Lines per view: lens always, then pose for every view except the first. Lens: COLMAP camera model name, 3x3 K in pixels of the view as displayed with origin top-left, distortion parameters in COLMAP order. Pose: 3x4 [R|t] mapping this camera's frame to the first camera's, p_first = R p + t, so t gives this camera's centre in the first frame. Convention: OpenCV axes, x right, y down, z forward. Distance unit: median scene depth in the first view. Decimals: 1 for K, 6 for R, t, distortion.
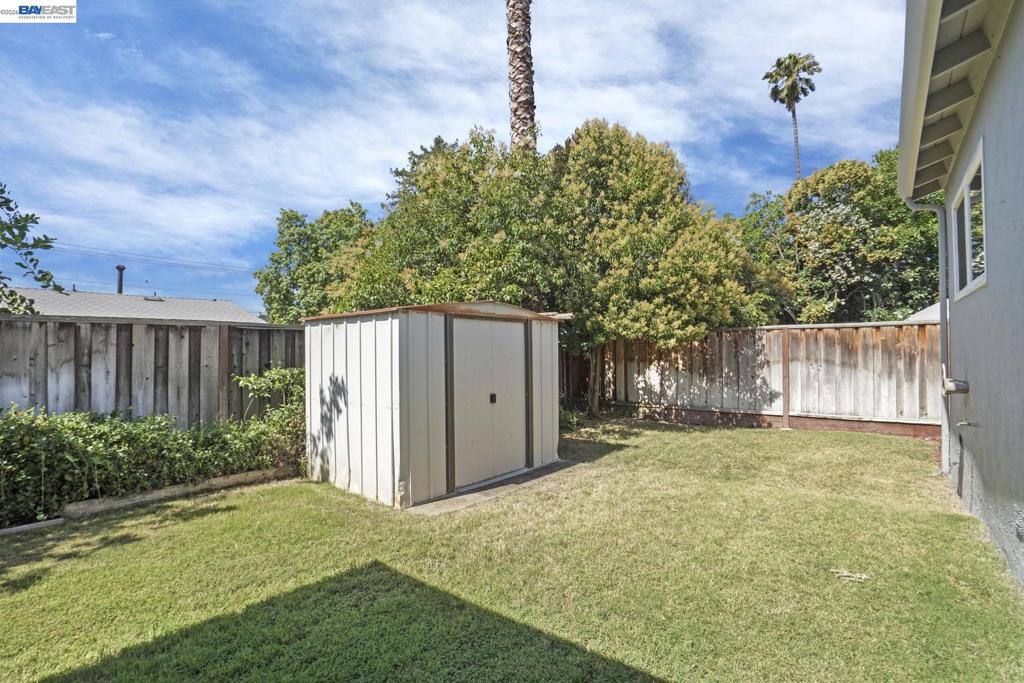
lens RADIAL K [[468.7, 0, 512.0], [0, 468.7, 341.5], [0, 0, 1]] dist [-0.001198, -0.011684]
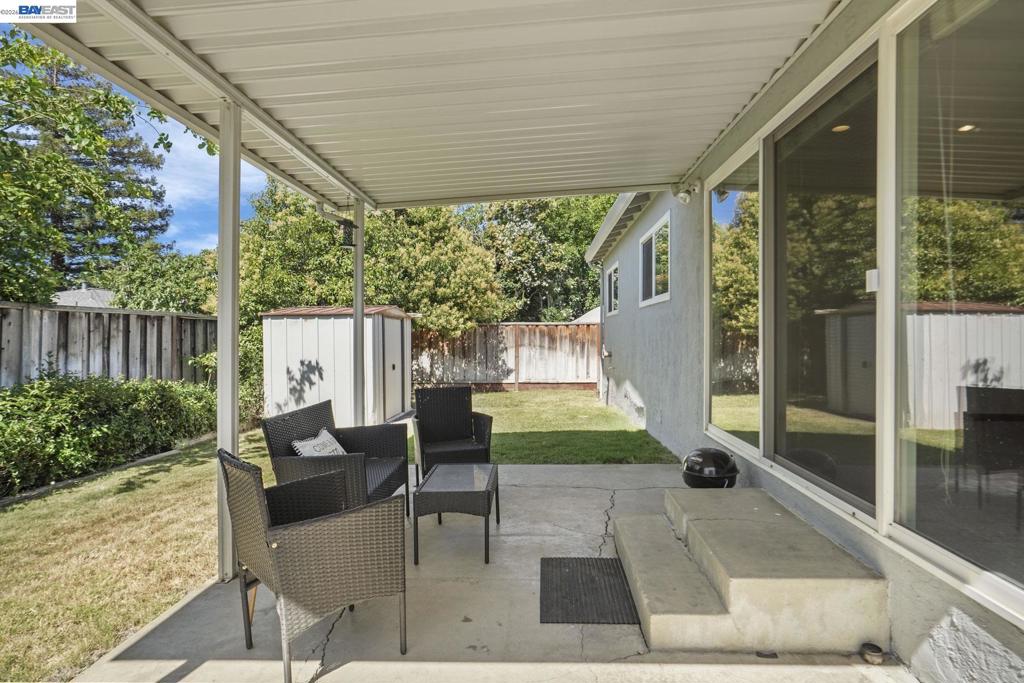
lens RADIAL K [[555.8, 0, 512.0], [0, 555.8, 341.5], [0, 0, 1]] dist [0.001855, 0.000279]
pose [[0.814743, 0.000665, 0.579822, -0.456807], [-0.010665, 0.999847, 0.013839, 0.001304], [-0.579724, -0.017459, 0.814626, -0.433151]]
